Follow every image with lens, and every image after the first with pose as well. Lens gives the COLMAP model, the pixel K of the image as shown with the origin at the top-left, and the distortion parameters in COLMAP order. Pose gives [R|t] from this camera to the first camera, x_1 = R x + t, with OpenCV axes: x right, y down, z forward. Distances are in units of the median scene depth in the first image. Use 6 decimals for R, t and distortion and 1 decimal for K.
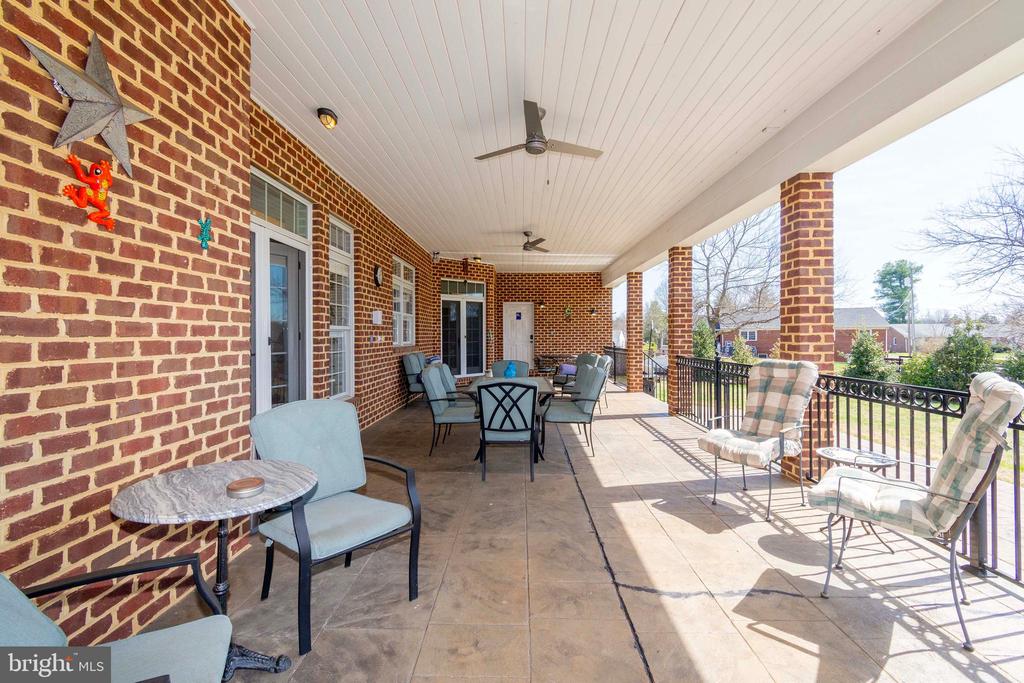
lens RADIAL K [[454.8, 0, 520.0], [0, 454.8, 335.9], [0, 0, 1]] dist [0.013550, -0.000579]
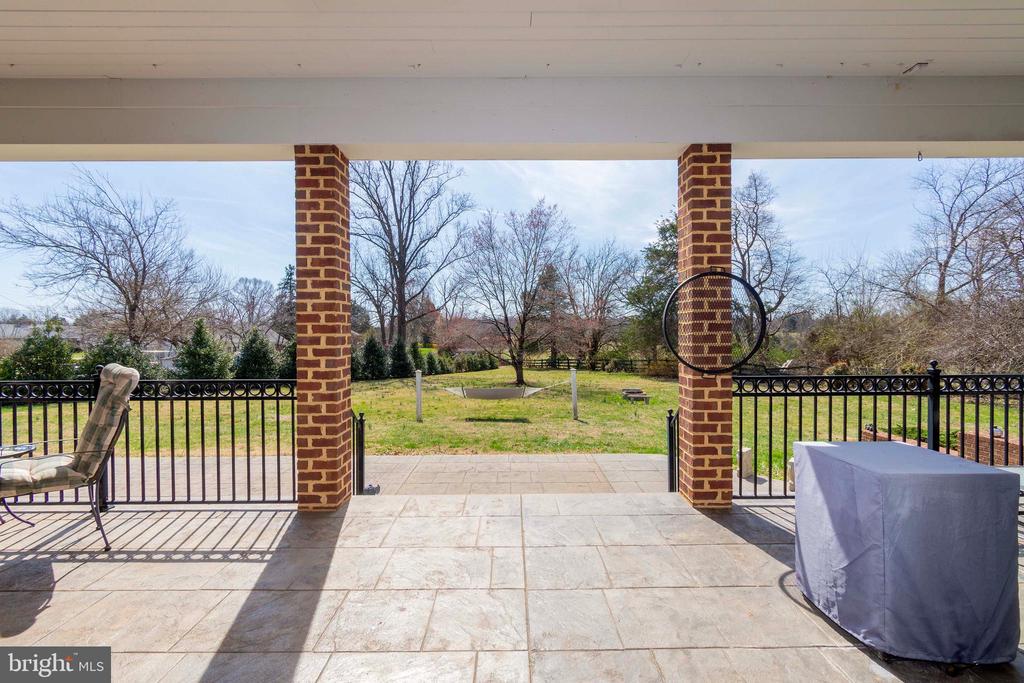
lens RADIAL K [[454.8, 0, 515.0], [0, 454.8, 338.2], [0, 0, 1]] dist [0.013550, -0.000579]
pose [[-0.004898, -0.006178, 0.999969, -0.216219], [0.003896, 0.999973, 0.006197, -0.002107], [-0.999980, 0.003926, -0.004874, -0.128459]]
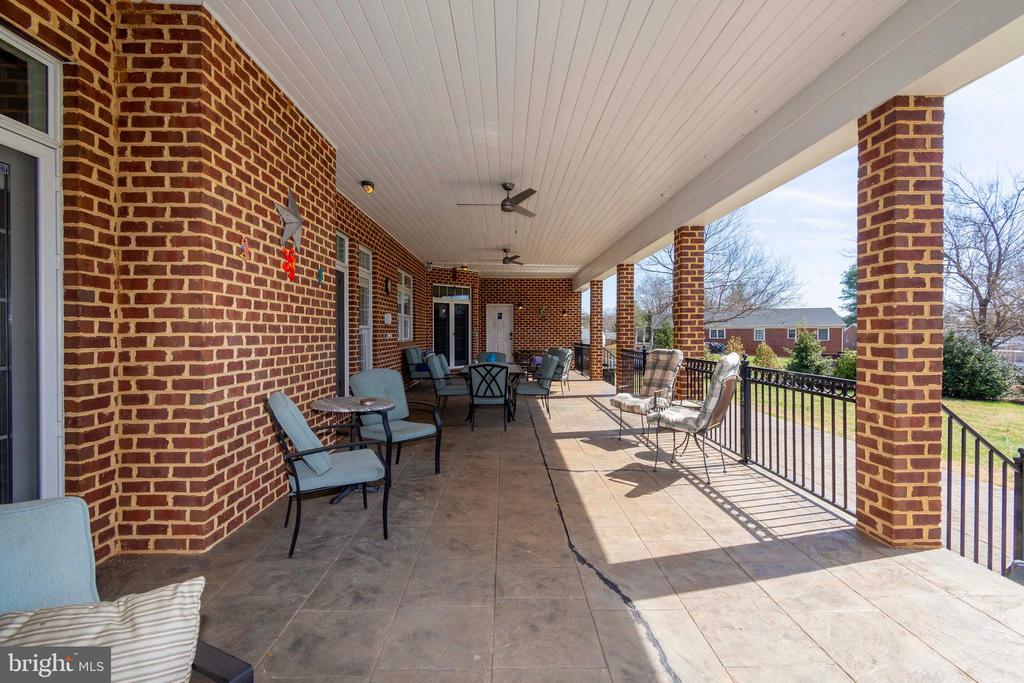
lens RADIAL K [[454.8, 0, 517.3], [0, 454.8, 341.2], [0, 0, 1]] dist [0.013550, -0.000579]
pose [[0.999531, 0.002278, 0.030533, 0.017545], [-0.002796, 0.999853, 0.016923, 0.000357], [-0.030490, -0.017000, 0.999390, -0.434641]]
